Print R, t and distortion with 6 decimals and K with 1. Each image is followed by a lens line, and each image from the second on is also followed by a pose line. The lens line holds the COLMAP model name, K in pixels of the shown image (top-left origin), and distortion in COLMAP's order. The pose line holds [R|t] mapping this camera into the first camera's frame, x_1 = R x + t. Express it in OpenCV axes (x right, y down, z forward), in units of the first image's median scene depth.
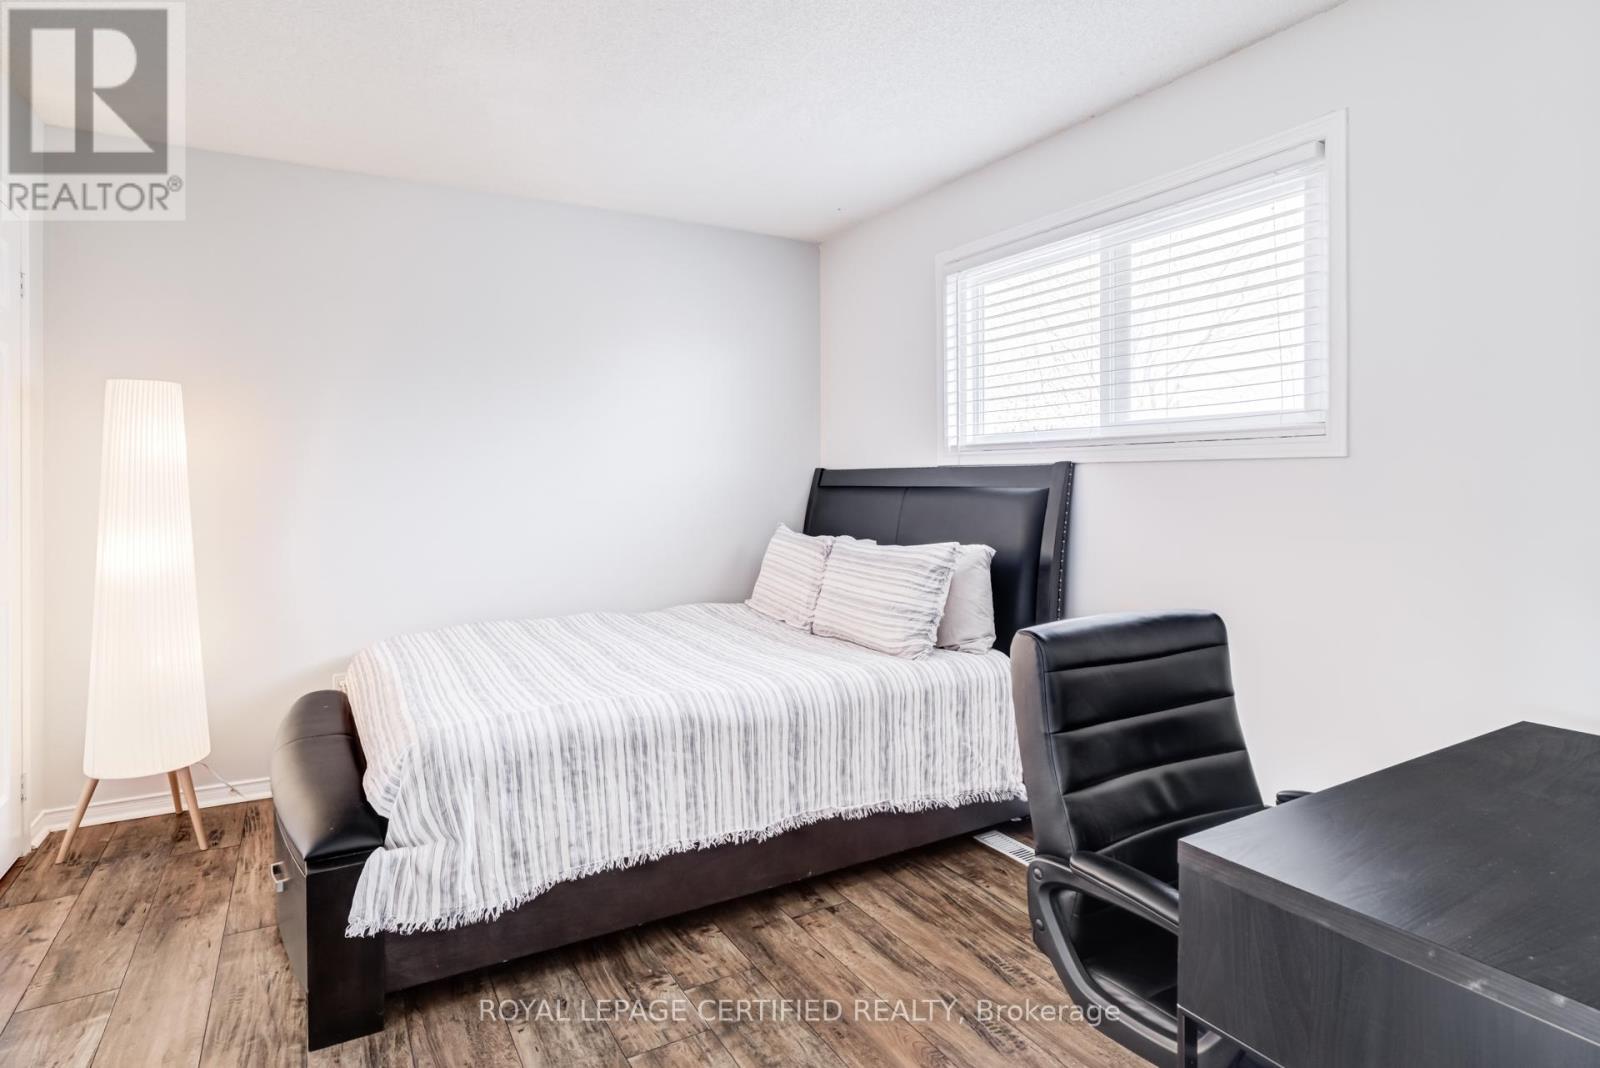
lens RADIAL K [[813.4, 0, 793.7], [0, 813.4, 476.8], [0, 0, 1]] dist [-0.001826, 0.000123]
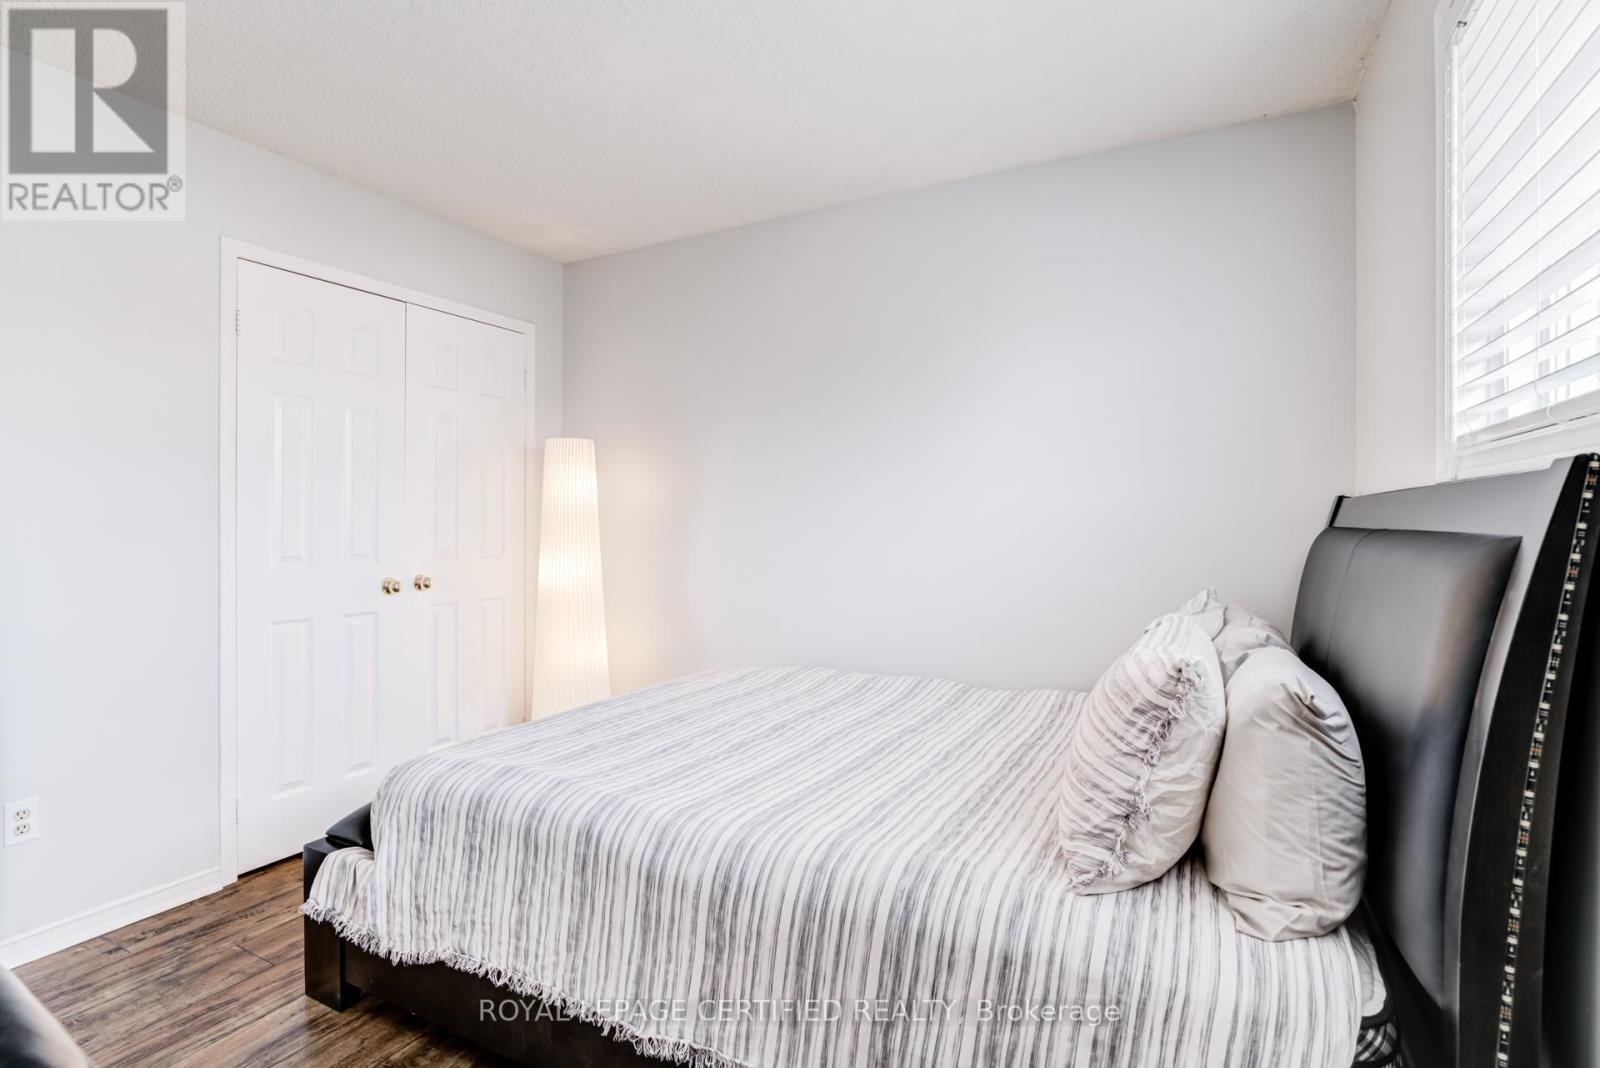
lens RADIAL K [[777.2, 0, 806.8], [0, 777.2, 519.7], [0, 0, 1]] dist [-0.010348, 0.000352]
pose [[0.535269, 0.005376, -0.844664, 0.538197], [0.000608, 0.999977, 0.006750, 0.005181], [0.844681, -0.004126, 0.535254, 0.737821]]
